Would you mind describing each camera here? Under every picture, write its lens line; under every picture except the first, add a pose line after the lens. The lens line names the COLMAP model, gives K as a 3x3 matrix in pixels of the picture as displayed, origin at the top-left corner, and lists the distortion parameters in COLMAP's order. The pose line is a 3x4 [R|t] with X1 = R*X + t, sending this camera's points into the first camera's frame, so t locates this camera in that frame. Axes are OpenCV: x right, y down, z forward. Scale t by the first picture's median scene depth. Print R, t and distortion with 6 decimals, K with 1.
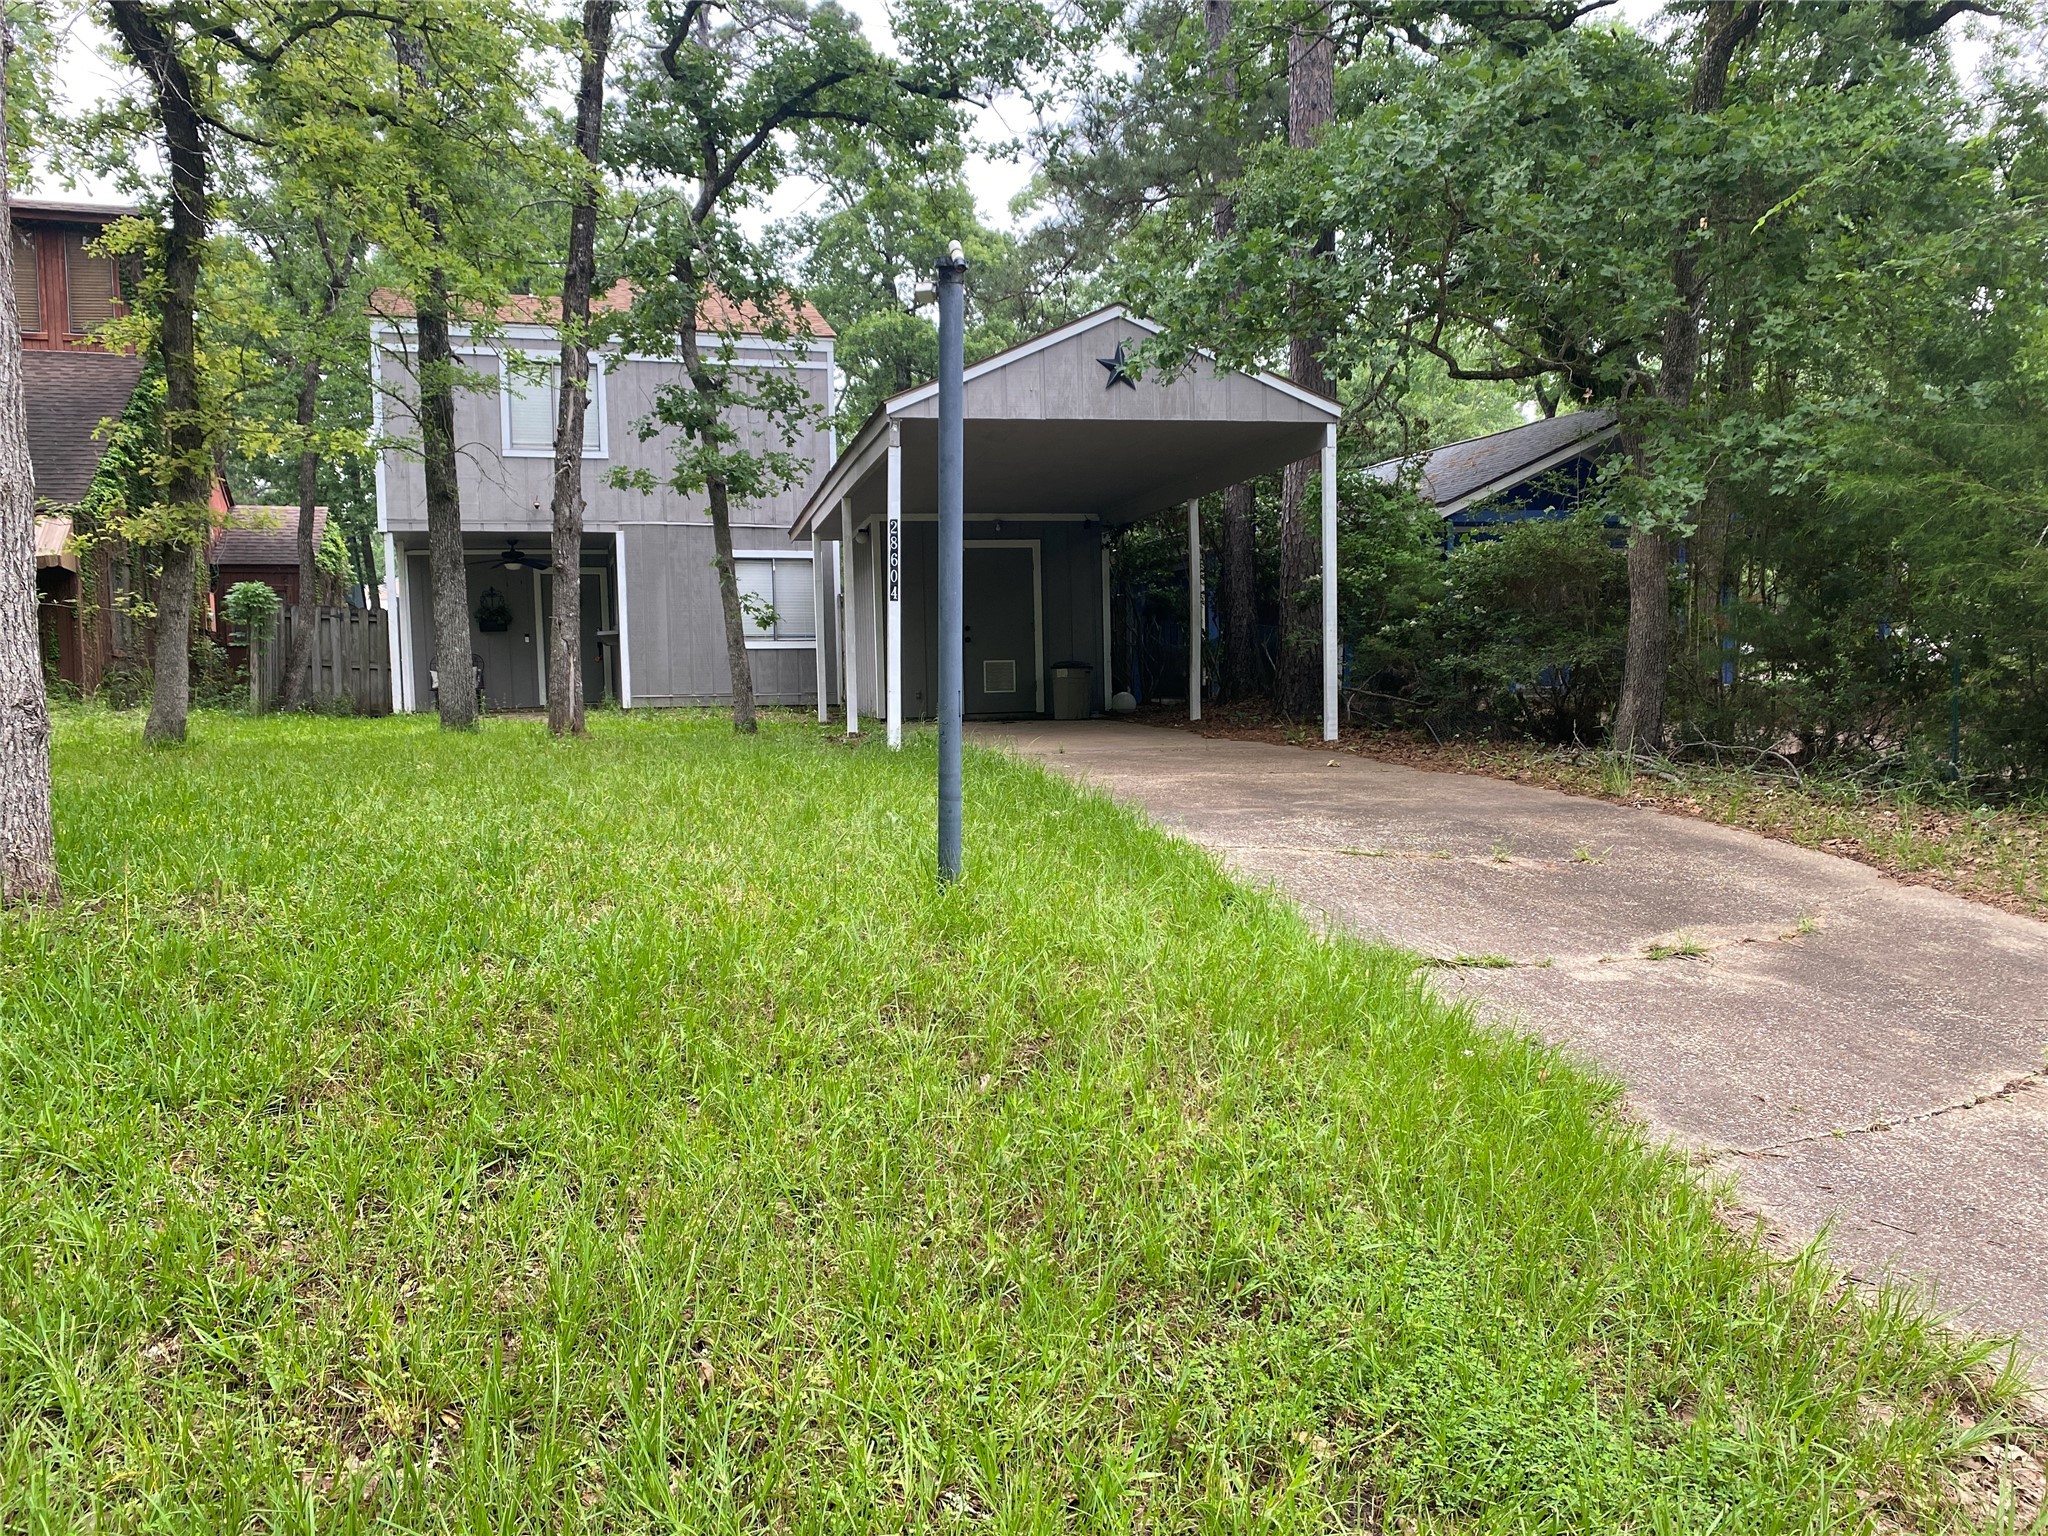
lens RADIAL K [[1563.6, 0, 1023.6], [0, 1563.6, 770.6], [0, 0, 1]] dist [0.037160, -0.049731]
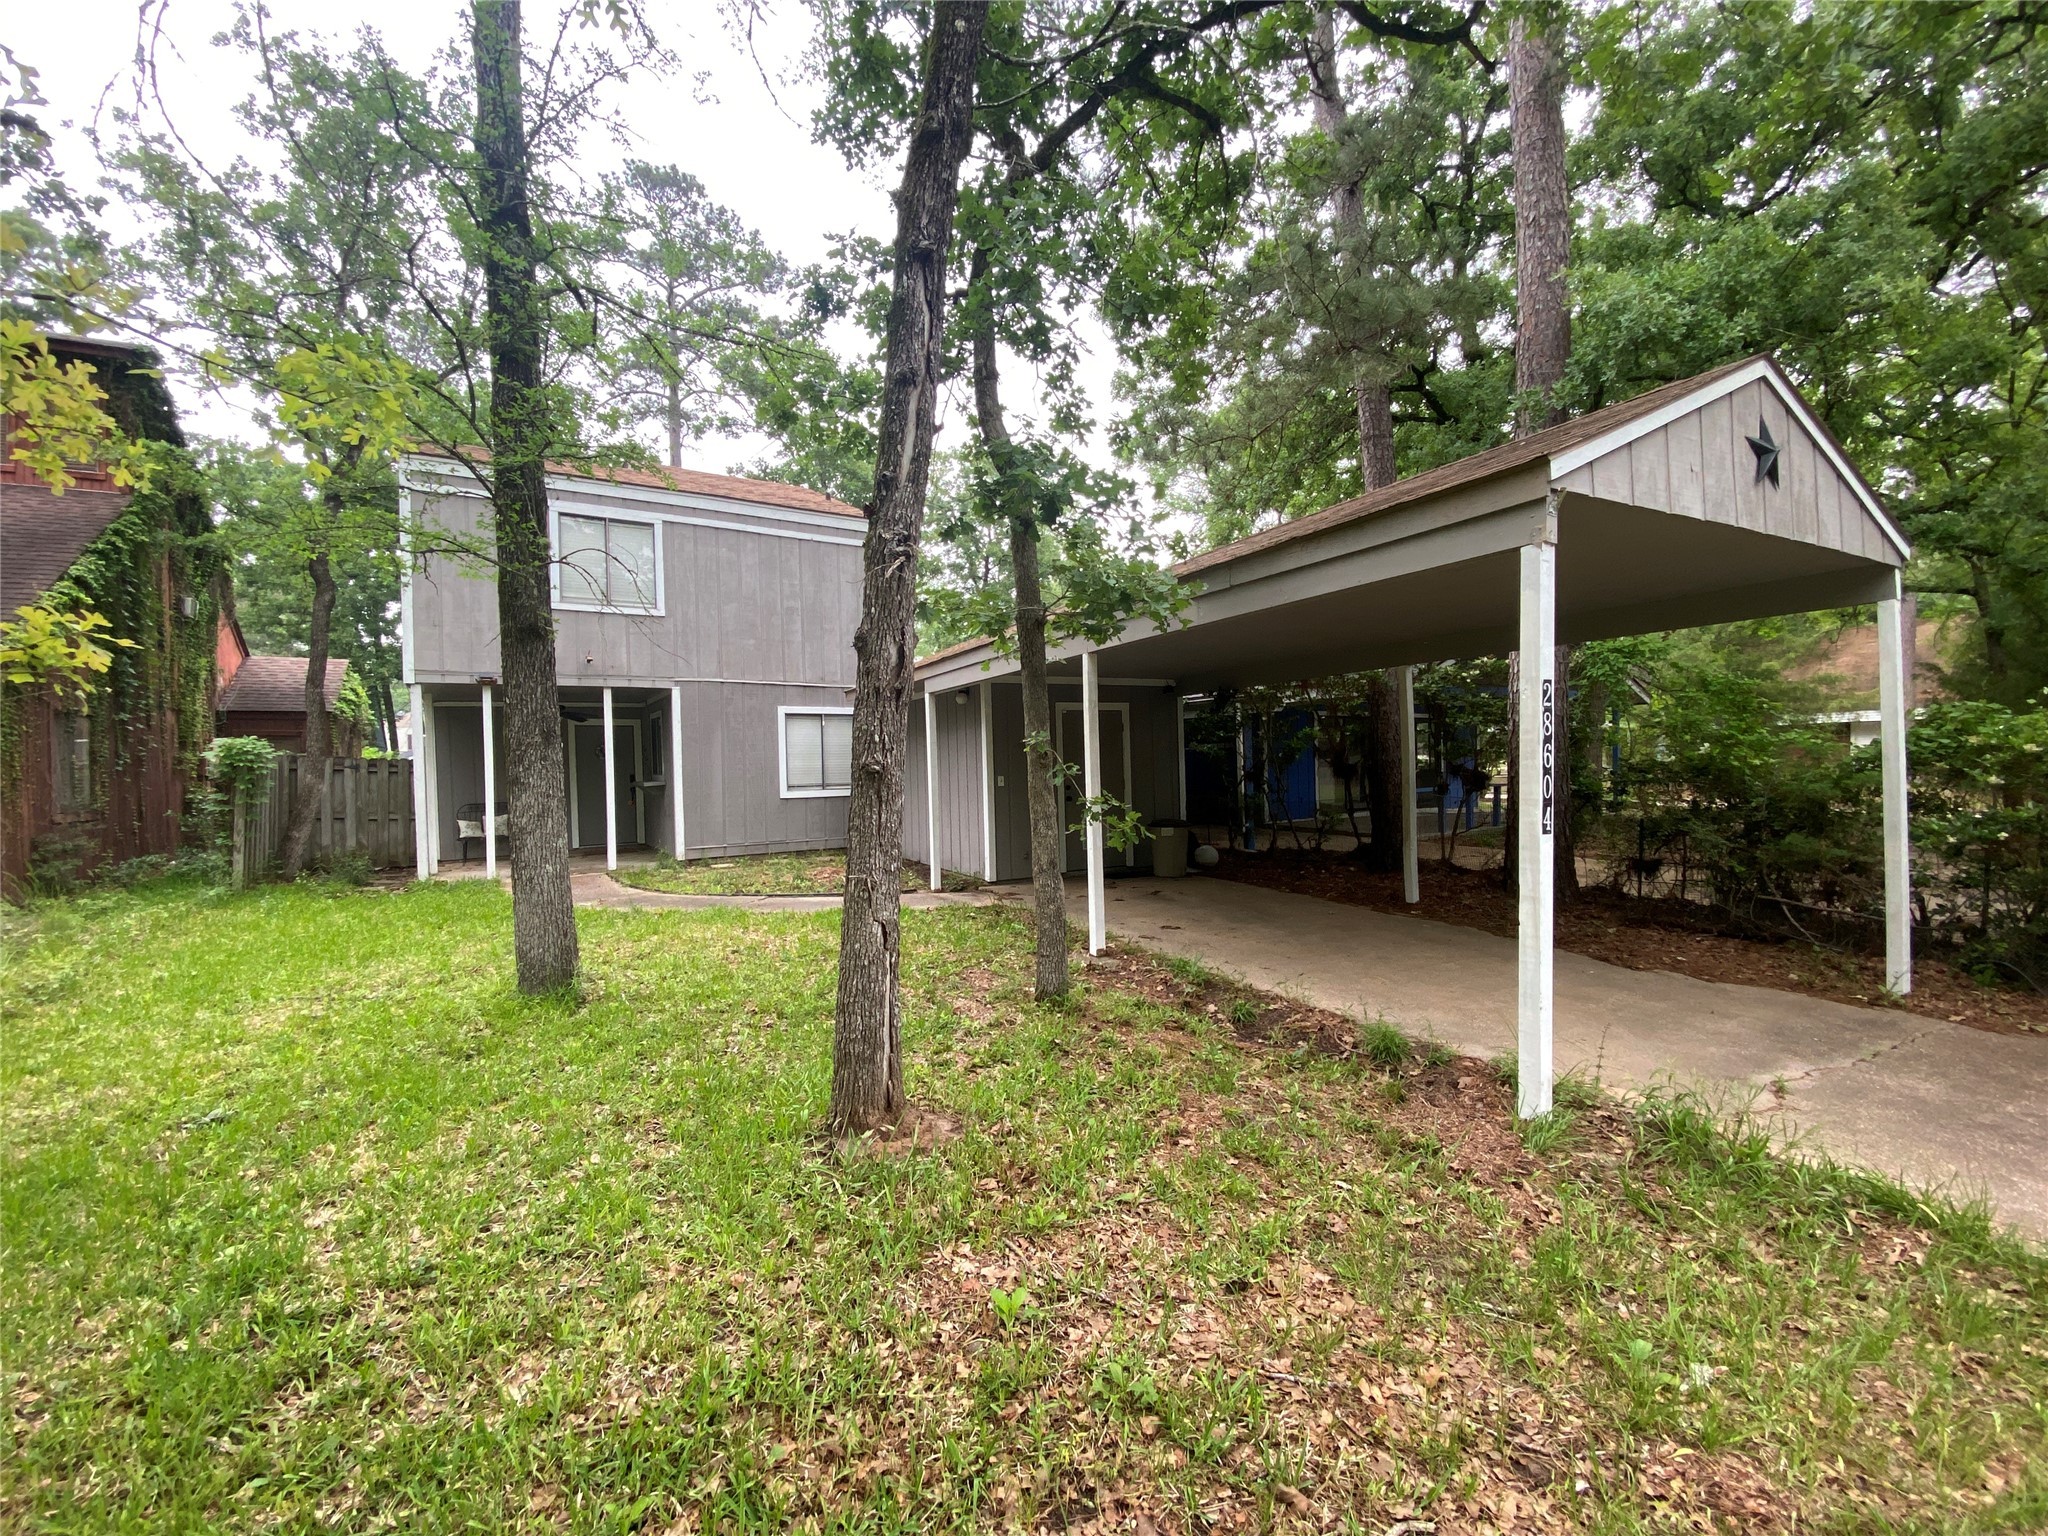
lens RADIAL K [[821.5, 0, 1022.6], [0, 821.5, 767.0], [0, 0, 1]] dist [0.003550, -0.011663]
pose [[0.964539, -0.006762, 0.263853, -0.207234], [0.022342, 0.998176, -0.056091, -0.074881], [-0.262992, 0.059997, 0.962931, 0.491464]]
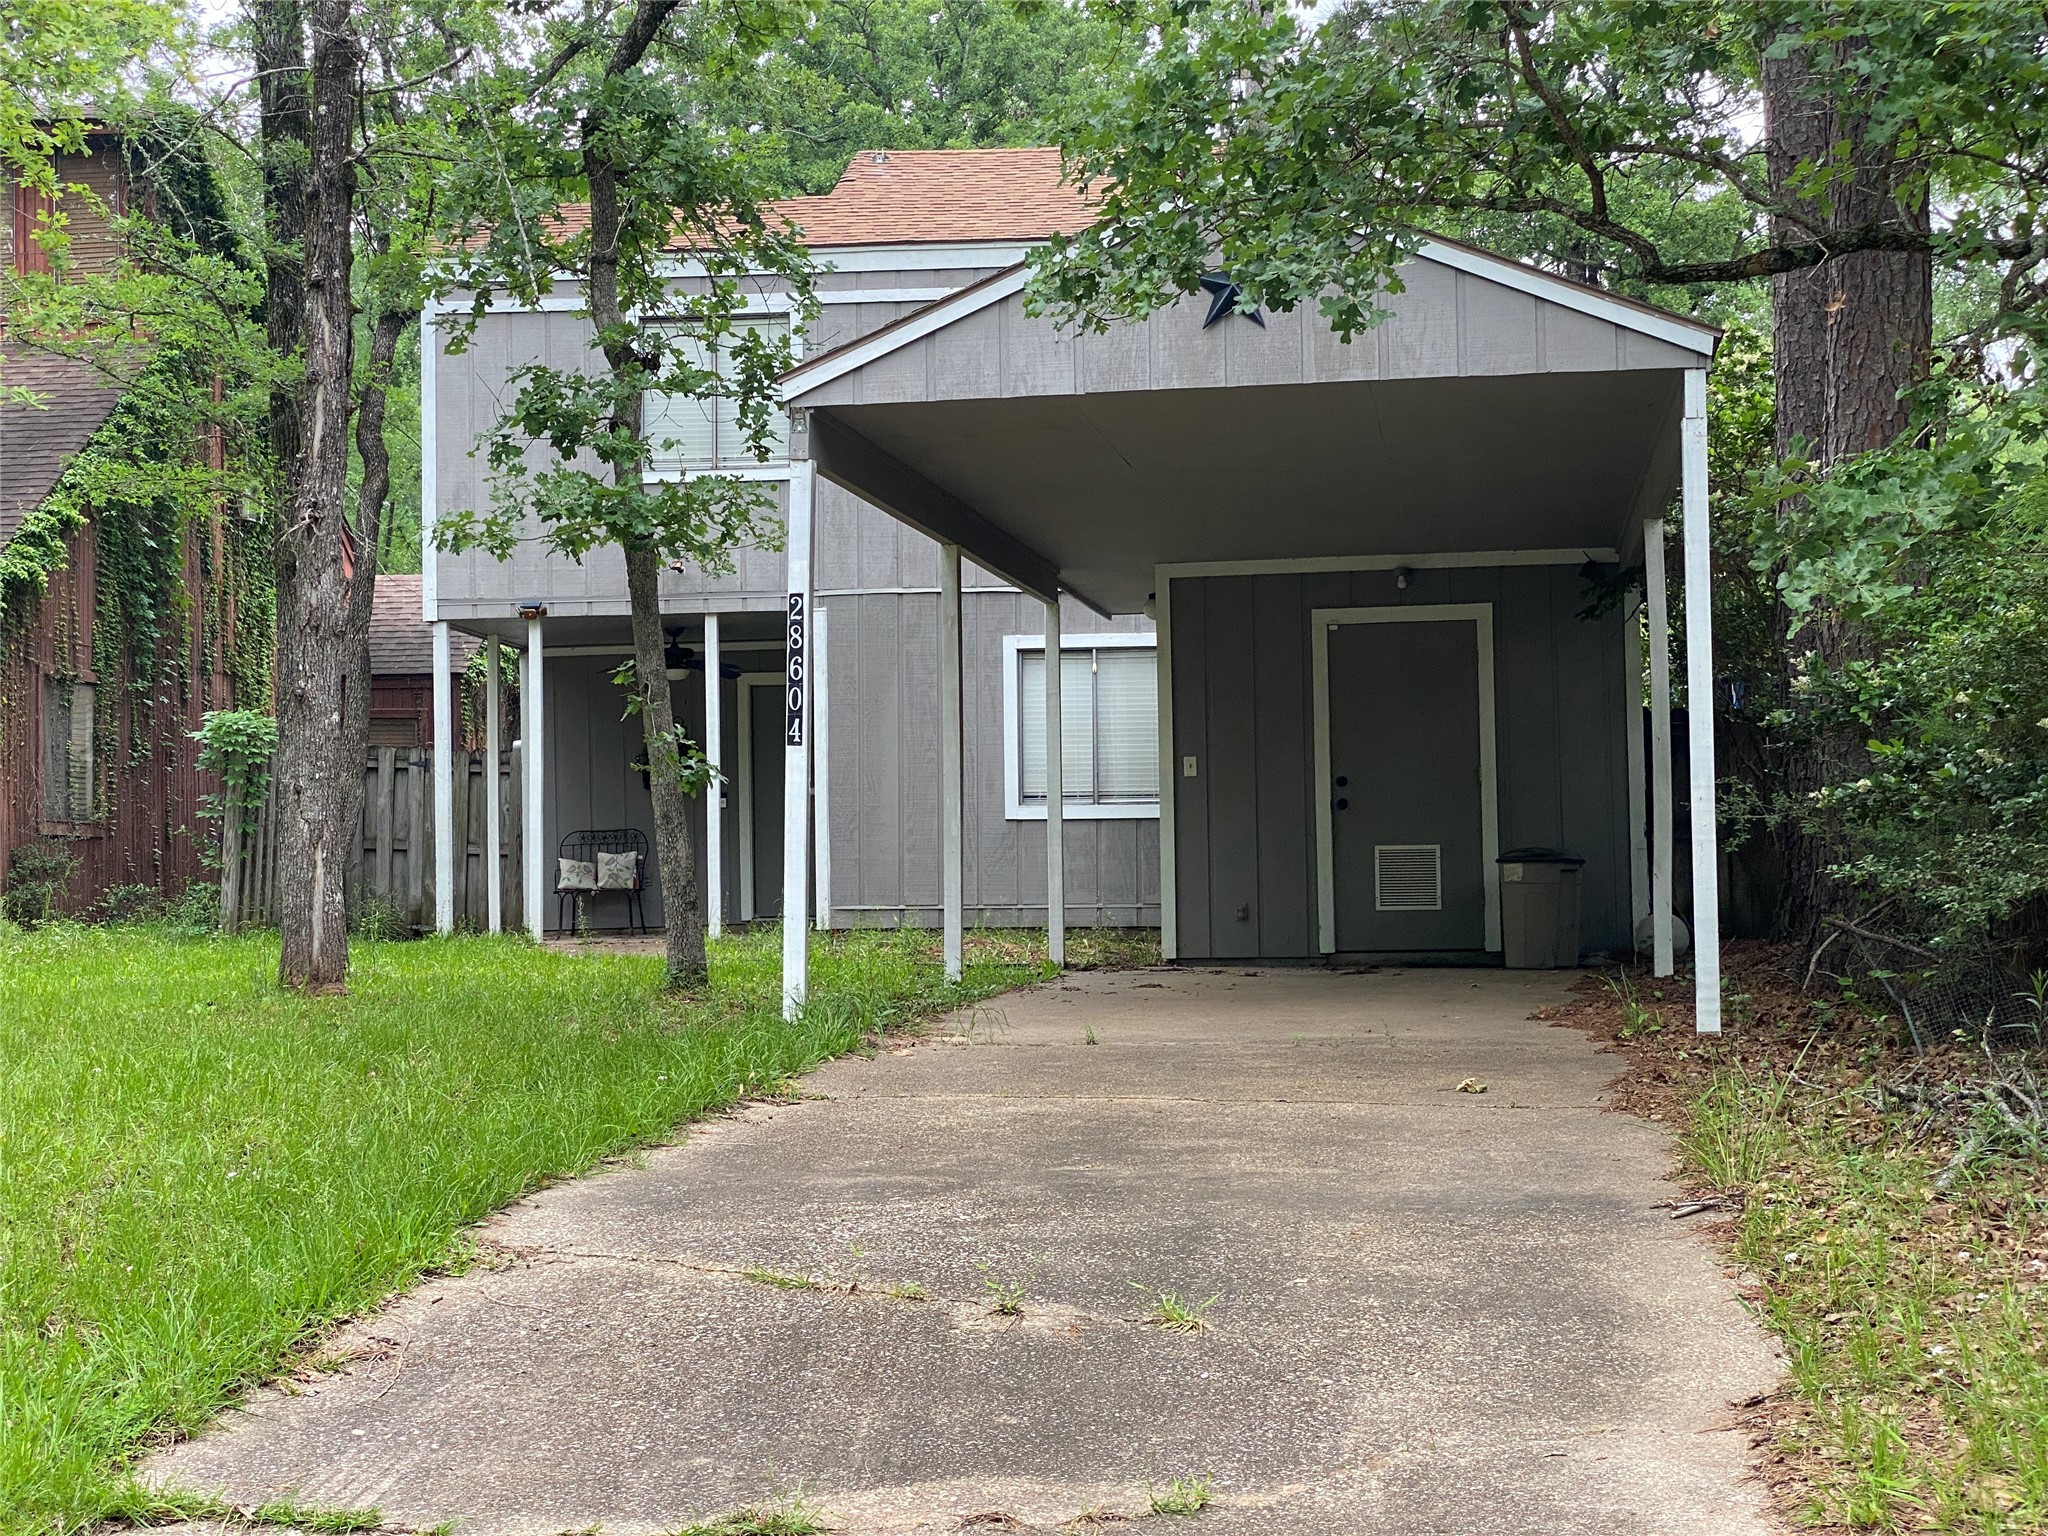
lens RADIAL K [[3079.8, 0, 1026.7], [0, 3079.8, 766.0], [0, 0, 1]] dist [0.060206, 0.000000]
pose [[0.929880, -0.008645, -0.367762, 0.237118], [-0.023474, 0.996292, -0.082772, -0.010735], [0.367114, 0.085601, 0.926229, 0.036429]]
